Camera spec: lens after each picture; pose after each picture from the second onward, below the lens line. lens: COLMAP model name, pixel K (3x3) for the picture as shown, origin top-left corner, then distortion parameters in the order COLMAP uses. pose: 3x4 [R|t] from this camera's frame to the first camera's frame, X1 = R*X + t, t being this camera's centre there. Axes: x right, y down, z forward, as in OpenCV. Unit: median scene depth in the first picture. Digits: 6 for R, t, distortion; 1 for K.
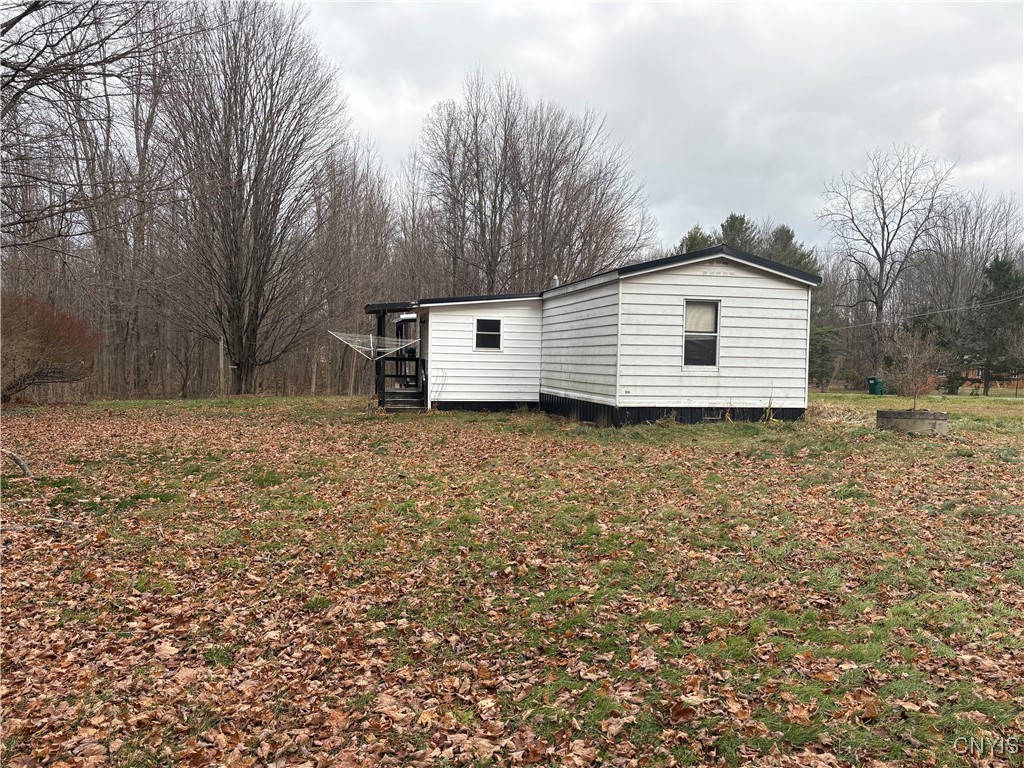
lens RADIAL K [[772.8, 0, 511.7], [0, 772.8, 383.4], [0, 0, 1]] dist [0.041550, -0.030406]
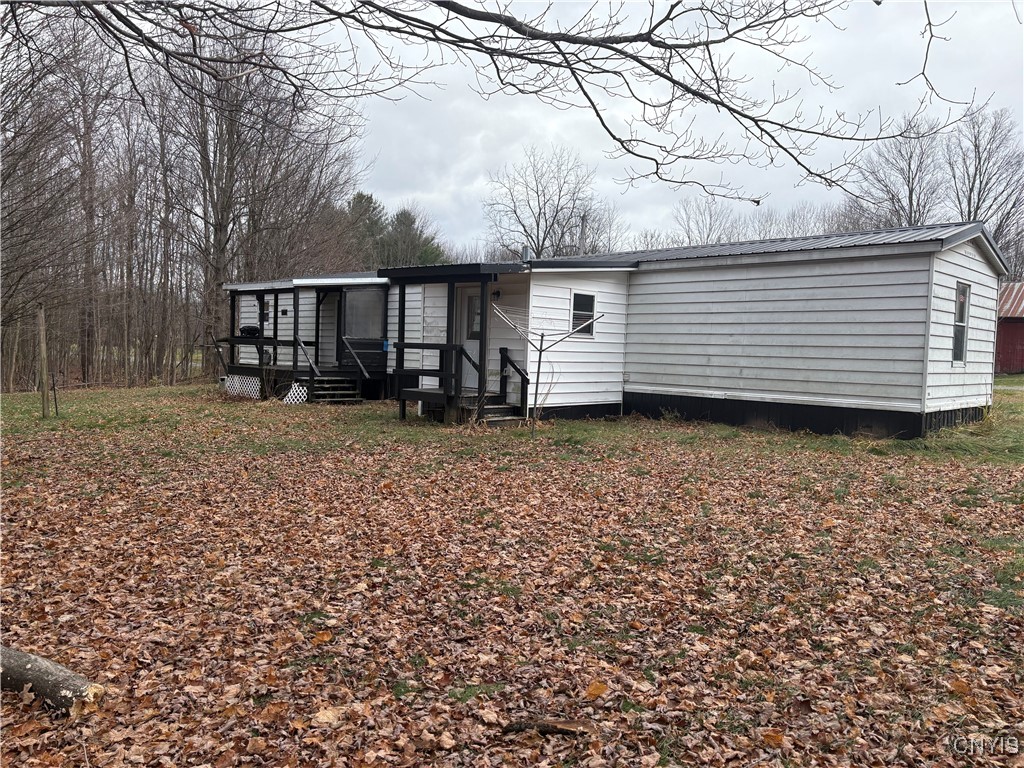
lens RADIAL K [[772.8, 0, 504.3], [0, 772.8, 389.6], [0, 0, 1]] dist [0.041550, -0.030406]
pose [[0.844057, -0.022659, 0.535774, -0.492057], [0.004533, 0.999373, 0.035125, -0.018133], [-0.536234, -0.027219, 0.843631, 0.415226]]
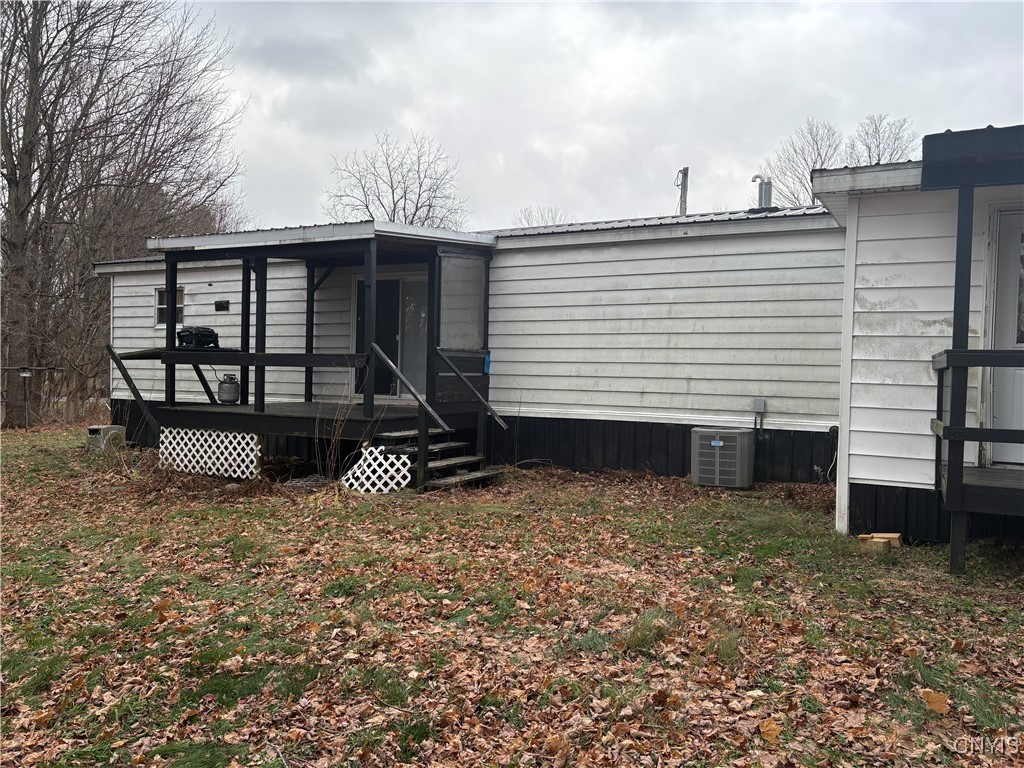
lens RADIAL K [[772.8, 0, 521.6], [0, 772.8, 381.3], [0, 0, 1]] dist [0.041550, -0.030406]
pose [[0.640663, -0.018263, 0.767605, -0.478571], [0.021952, 0.999744, 0.005464, -0.031561], [-0.767508, 0.013350, 0.640900, 1.034566]]
